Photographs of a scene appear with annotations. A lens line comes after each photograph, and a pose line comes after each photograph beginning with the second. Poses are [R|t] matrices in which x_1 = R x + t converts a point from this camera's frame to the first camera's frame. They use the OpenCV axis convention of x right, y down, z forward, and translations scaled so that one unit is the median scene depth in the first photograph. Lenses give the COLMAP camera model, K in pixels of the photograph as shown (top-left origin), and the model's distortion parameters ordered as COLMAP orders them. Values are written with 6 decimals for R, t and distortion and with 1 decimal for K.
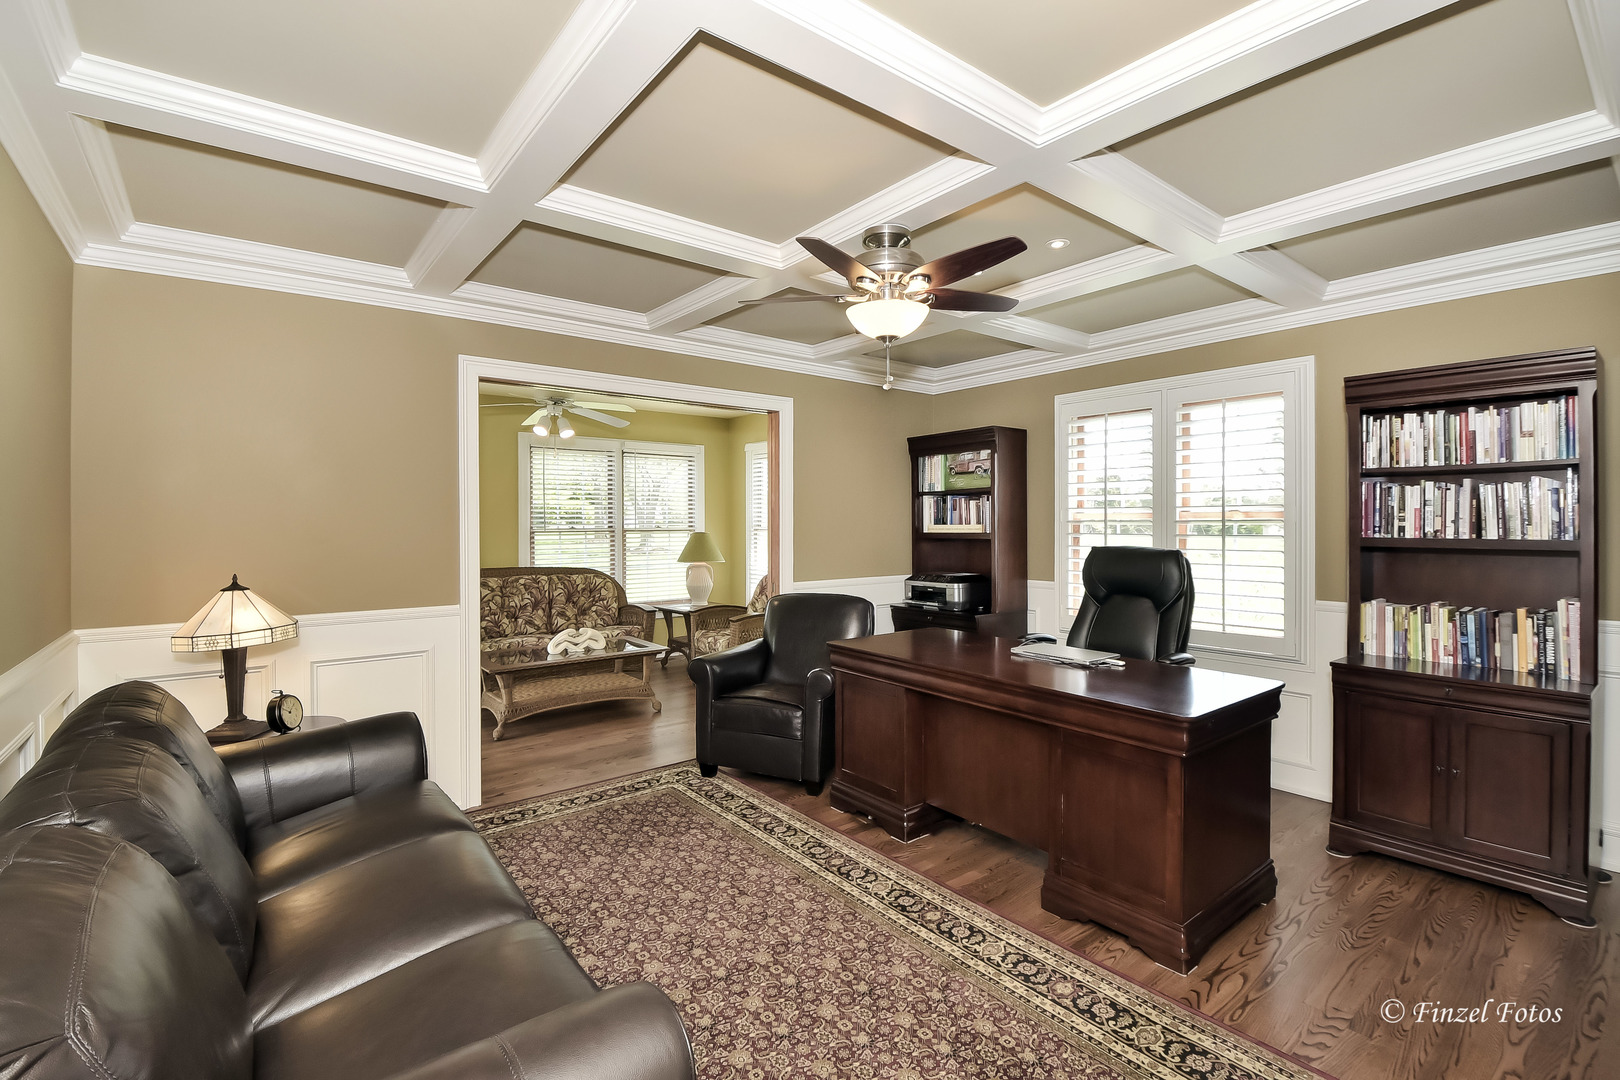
lens RADIAL K [[728.5, 0, 810.6], [0, 728.5, 523.1], [0, 0, 1]] dist [0.023563, -0.000088]
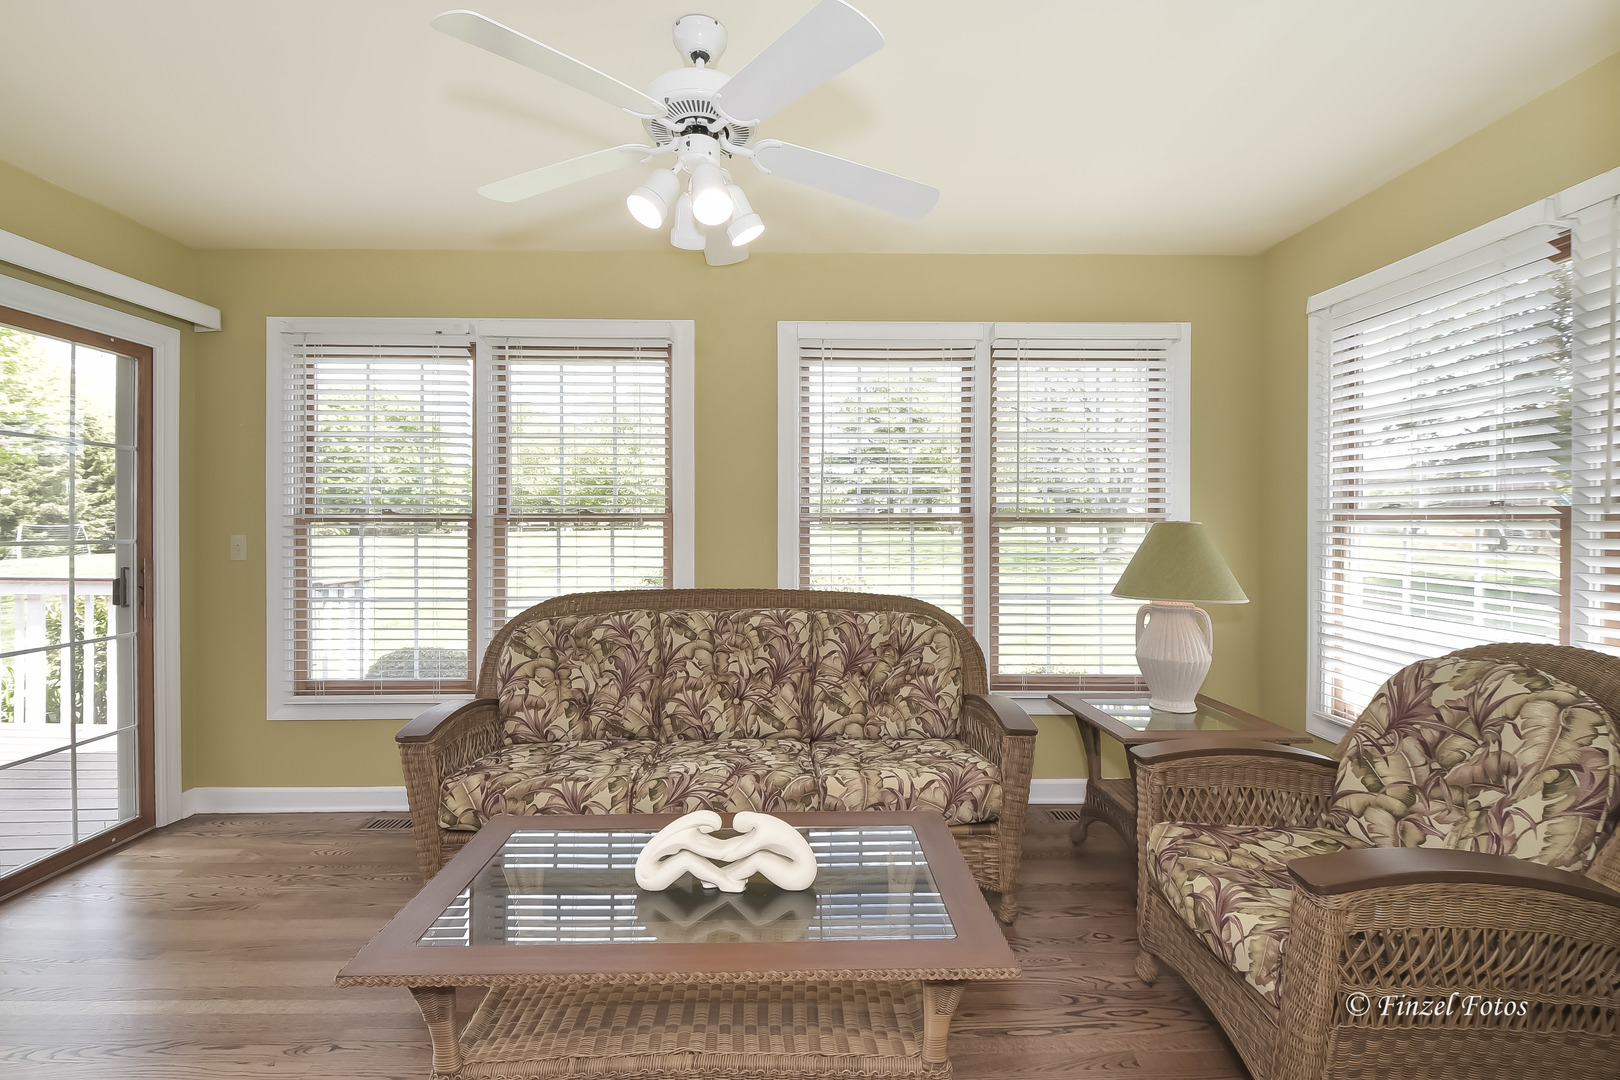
lens RADIAL K [[728.5, 0, 810.6], [0, 728.5, 523.1], [0, 0, 1]] dist [0.023563, -0.000088]
pose [[0.803781, 0.007195, -0.594882, -0.080139], [-0.004914, 0.999973, 0.005454, 0.012553], [0.594905, -0.001461, 0.803795, 0.608634]]
